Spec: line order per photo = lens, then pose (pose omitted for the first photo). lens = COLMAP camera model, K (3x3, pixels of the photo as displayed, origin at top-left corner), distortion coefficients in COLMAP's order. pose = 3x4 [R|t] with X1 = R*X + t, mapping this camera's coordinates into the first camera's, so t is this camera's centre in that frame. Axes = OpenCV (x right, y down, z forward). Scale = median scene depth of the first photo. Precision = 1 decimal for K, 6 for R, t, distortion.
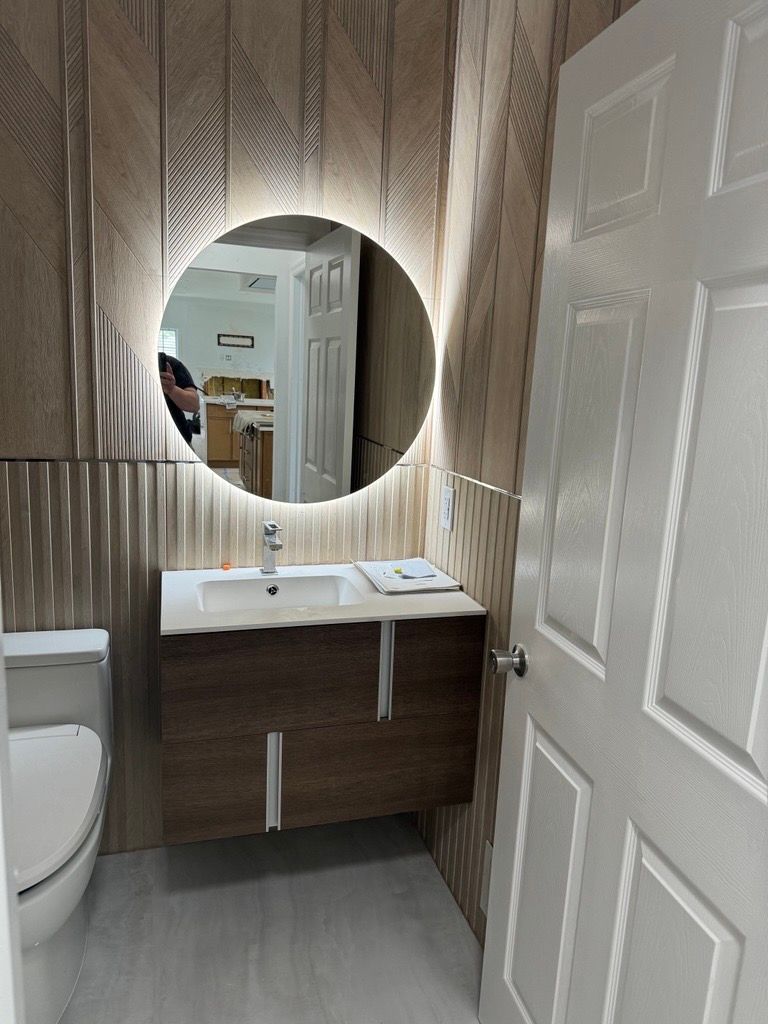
lens RADIAL K [[733.0, 0, 391.2], [0, 733.0, 515.6], [0, 0, 1]] dist [0.042598, -0.048490]
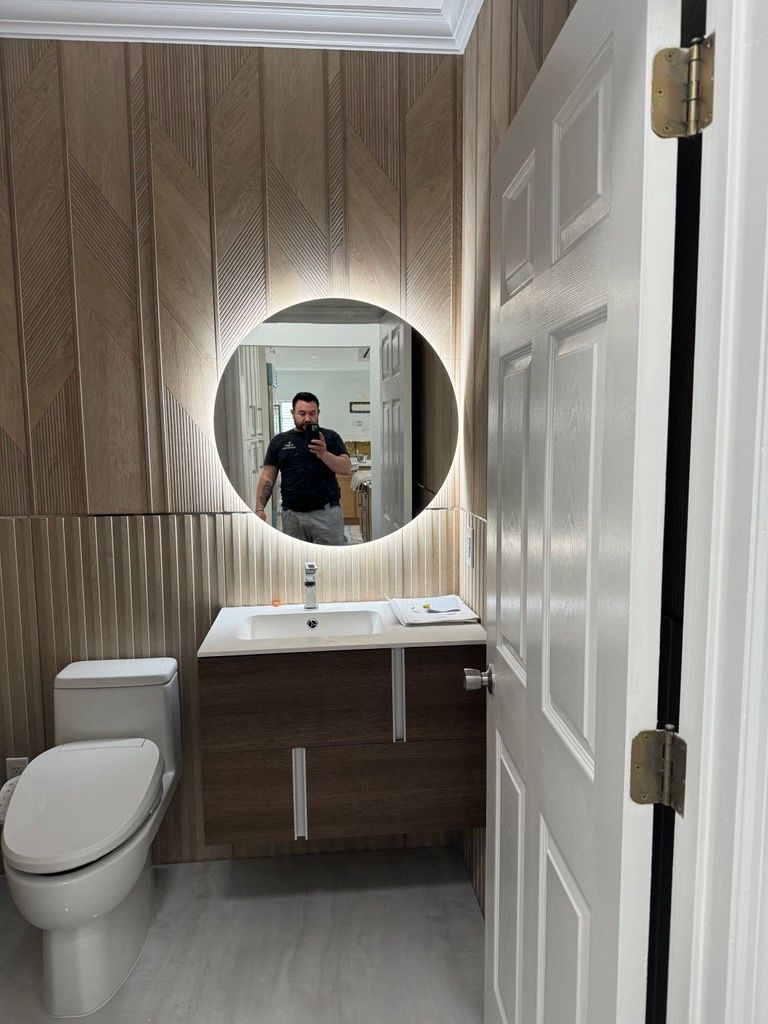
lens RADIAL K [[733.0, 0, 392.5], [0, 733.0, 516.3], [0, 0, 1]] dist [0.042598, -0.048490]
pose [[0.979250, -0.033226, -0.199912, 0.200883], [0.017329, 0.996584, -0.080750, 0.032517], [0.201912, 0.075610, 0.976481, -0.086931]]
